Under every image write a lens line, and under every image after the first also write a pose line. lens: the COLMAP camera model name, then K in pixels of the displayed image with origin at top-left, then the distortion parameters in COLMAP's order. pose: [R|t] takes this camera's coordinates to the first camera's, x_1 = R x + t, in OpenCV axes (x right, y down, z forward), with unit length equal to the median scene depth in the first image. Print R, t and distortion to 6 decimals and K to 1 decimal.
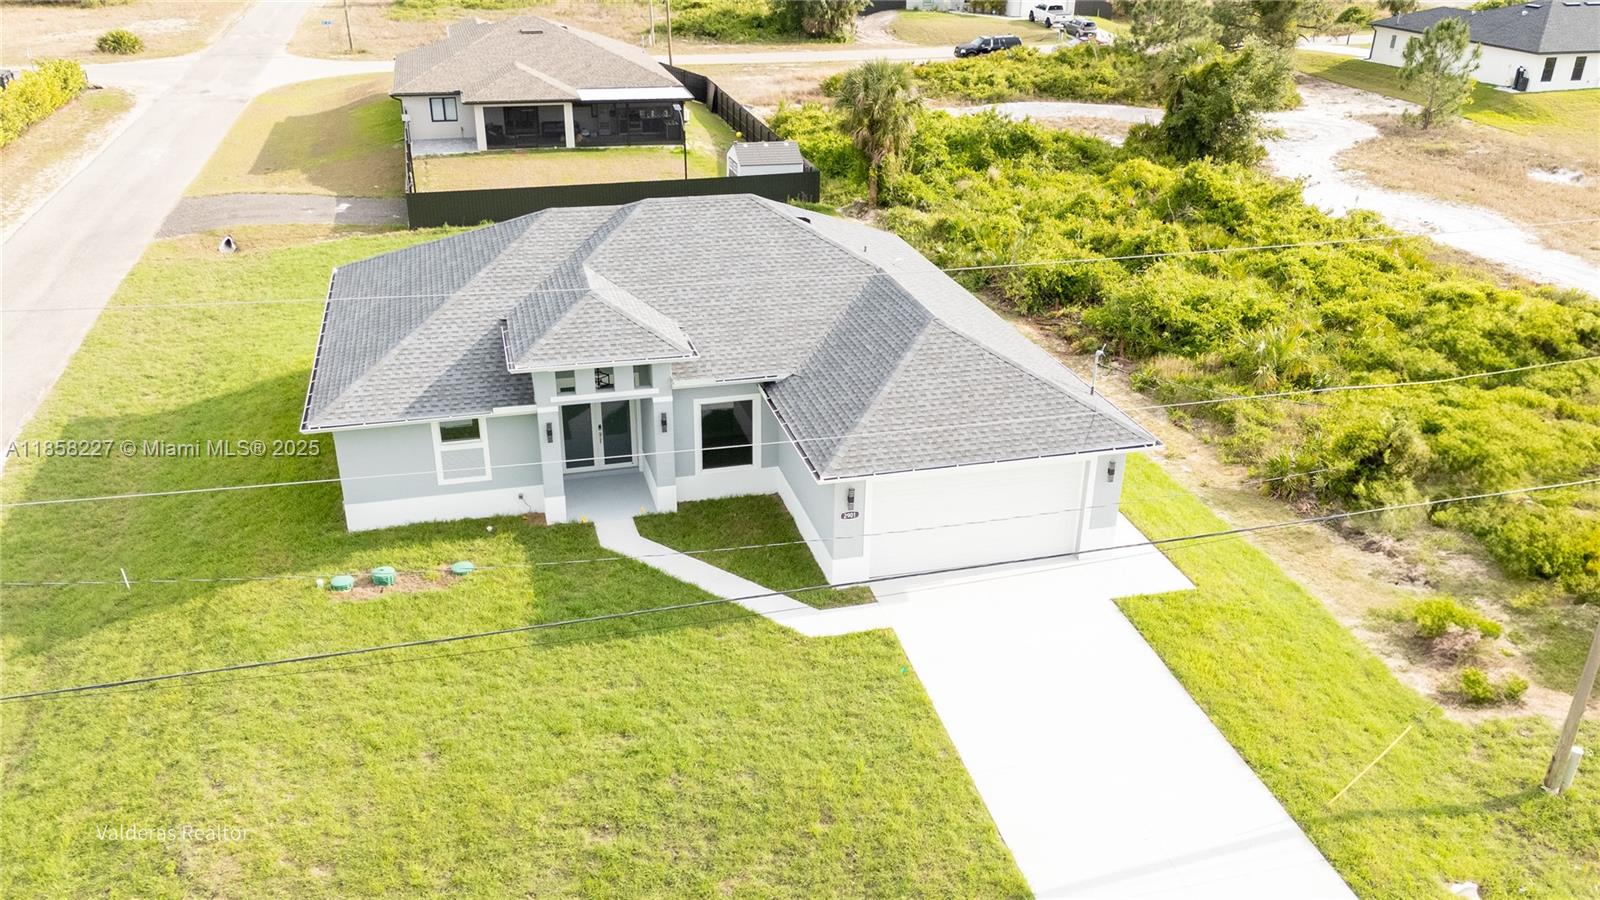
lens RADIAL K [[1250.5, 0, 800.0], [0, 1250.5, 450.0], [0, 0, 1]] dist [0.069914, -0.065391]
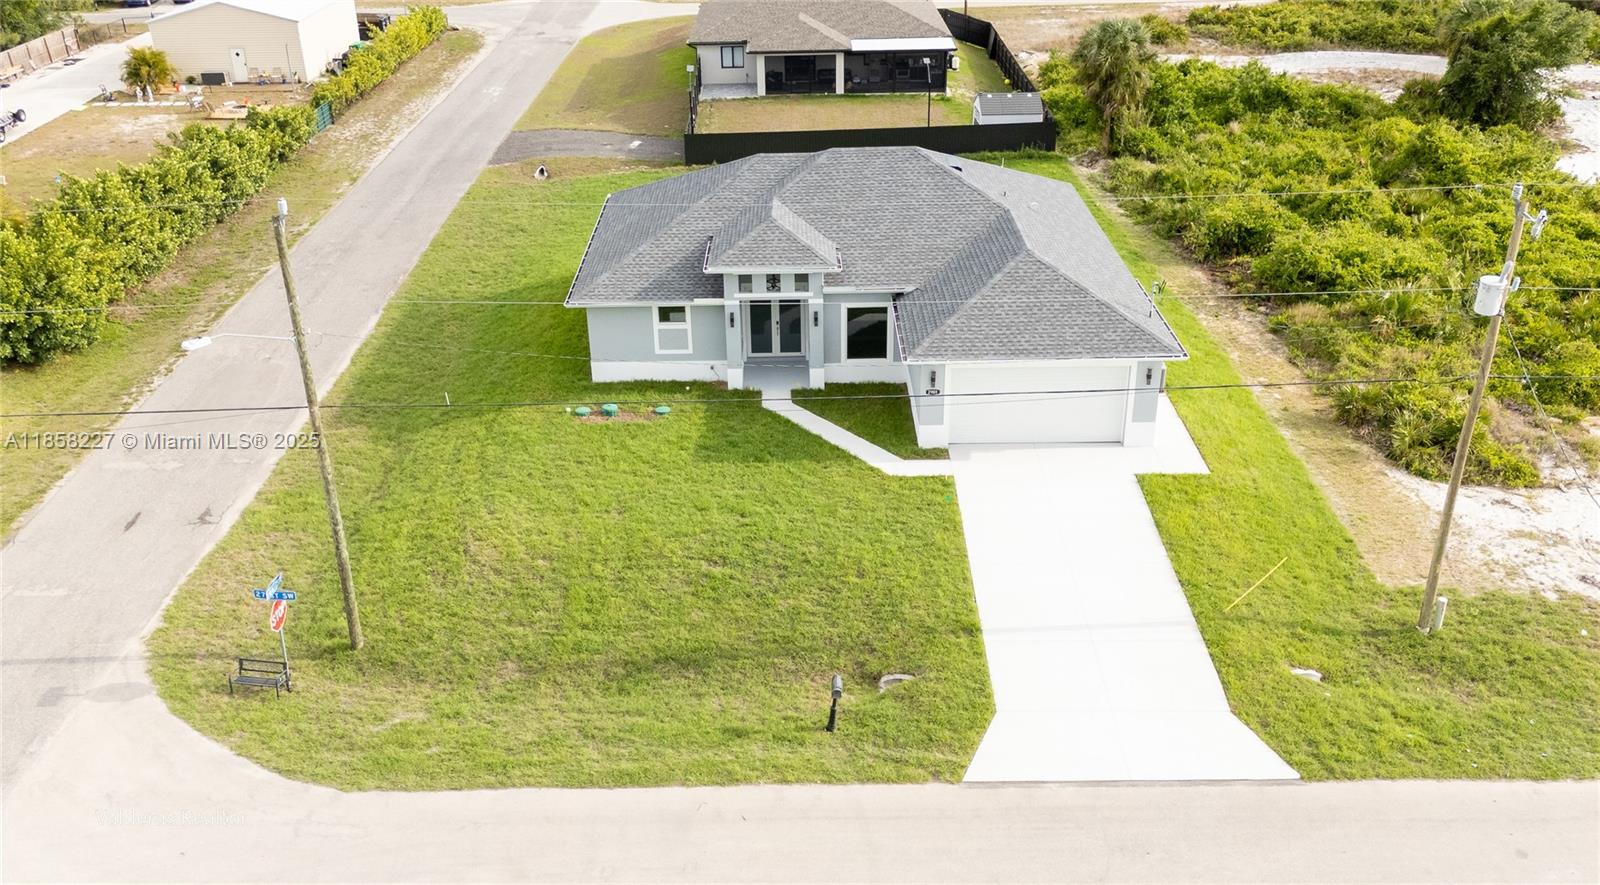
lens RADIAL K [[1406.3, 0, 776.3], [0, 1406.3, 442.1], [0, 0, 1]] dist [0.098521, -0.147834]
pose [[0.962470, 0.087058, -0.257047, 0.191447], [-0.082895, 0.996192, 0.027010, 0.056237], [0.258420, -0.004688, 0.966021, -0.355740]]
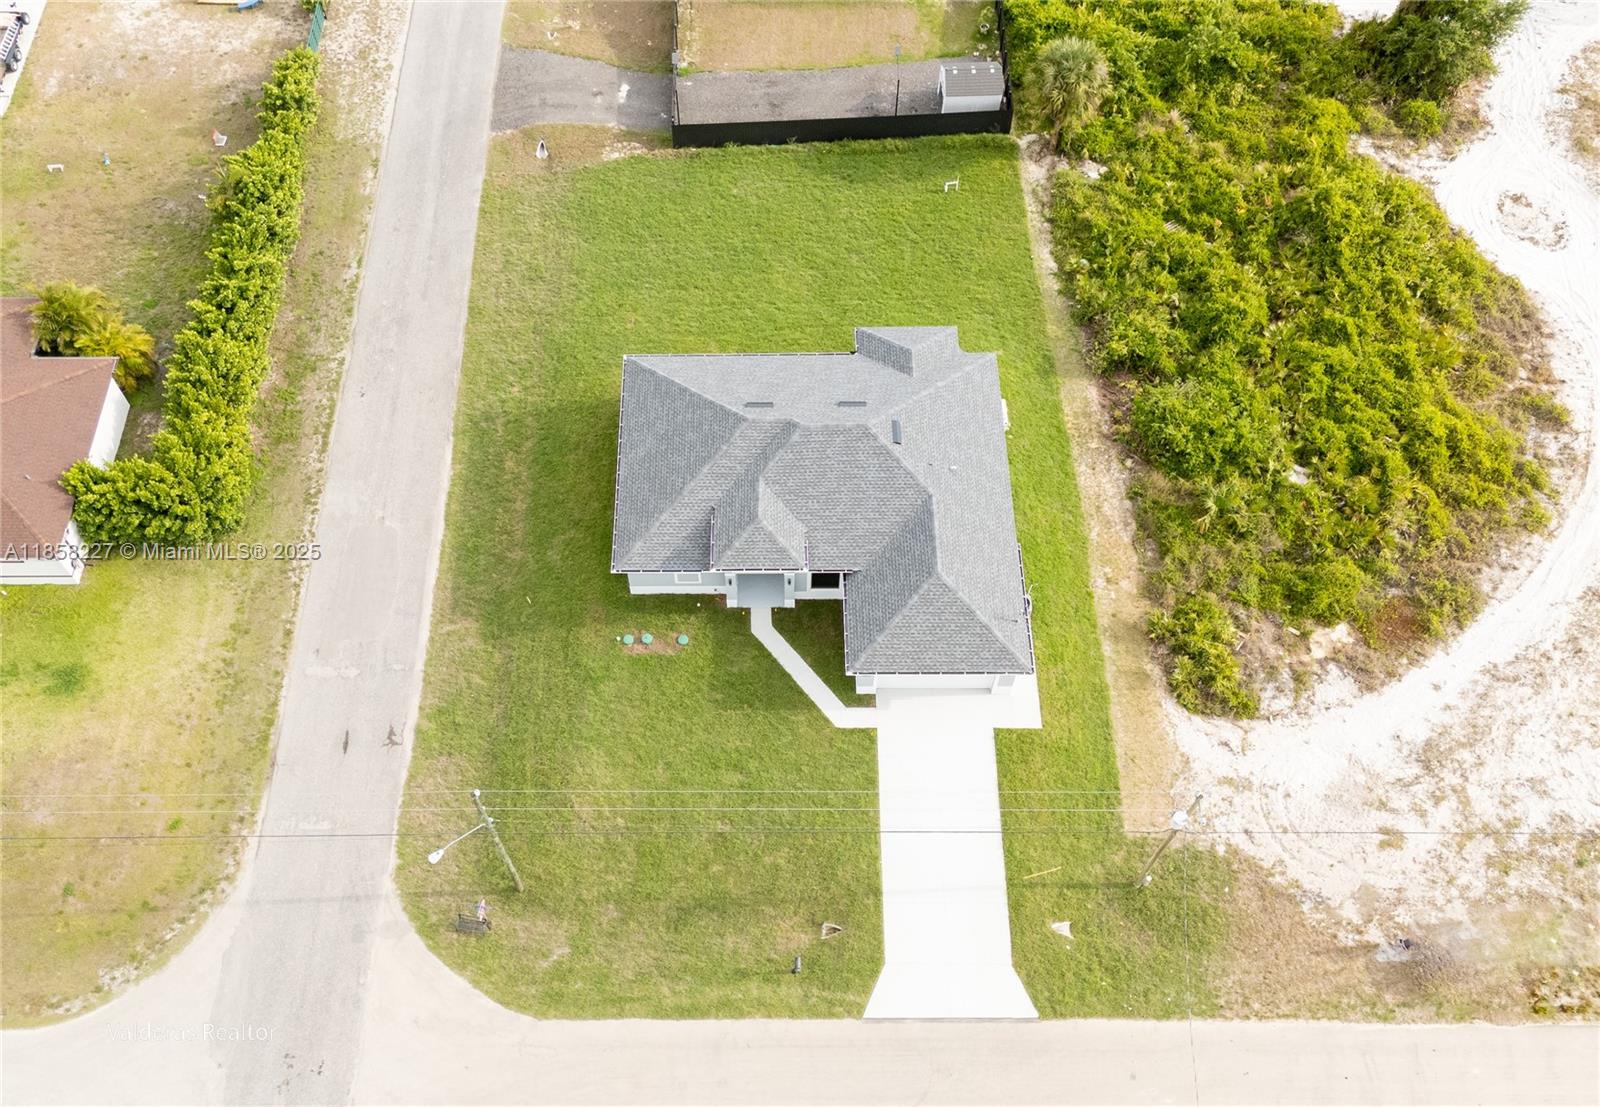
lens RADIAL K [[1471.4, 0, 755.4], [0, 1471.4, 544.1], [0, 0, 1]] dist [0.081810, -0.102458]
pose [[0.964557, 0.206806, -0.163893, 0.149910], [-0.084090, 0.829624, 0.551954, -1.002136], [0.250117, -0.518609, 0.817610, -0.619051]]
